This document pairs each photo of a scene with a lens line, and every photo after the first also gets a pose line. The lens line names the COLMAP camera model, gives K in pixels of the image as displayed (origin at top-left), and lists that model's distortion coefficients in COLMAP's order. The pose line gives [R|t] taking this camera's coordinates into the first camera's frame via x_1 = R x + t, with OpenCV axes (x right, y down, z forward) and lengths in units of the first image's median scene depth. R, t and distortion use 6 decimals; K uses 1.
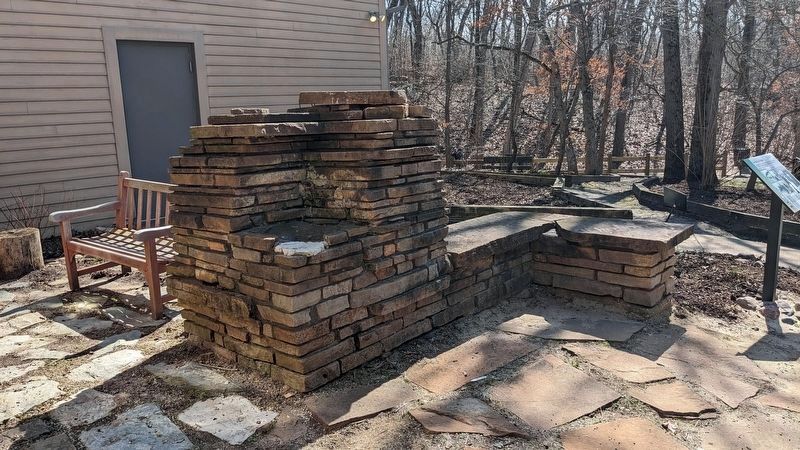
lens RADIAL K [[637.7, 0, 400.3], [0, 637.7, 225.1], [0, 0, 1]] dist [0.003289, -0.000700]
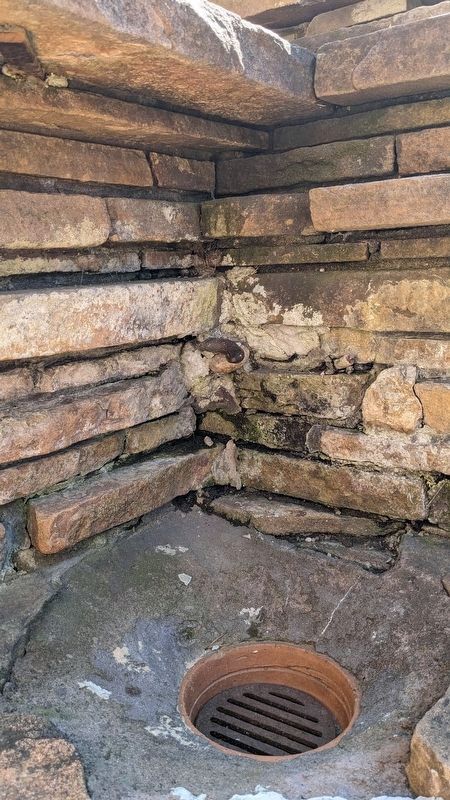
lens RADIAL K [[637.7, 0, 224.7], [0, 637.7, 400.0], [0, 0, 1]] dist [0.003289, -0.000700]
pose [[0.999899, -0.004049, 0.013659, -0.151464], [0.003279, 0.998429, 0.055930, -0.060184], [-0.013864, -0.055879, 0.998341, 0.793400]]
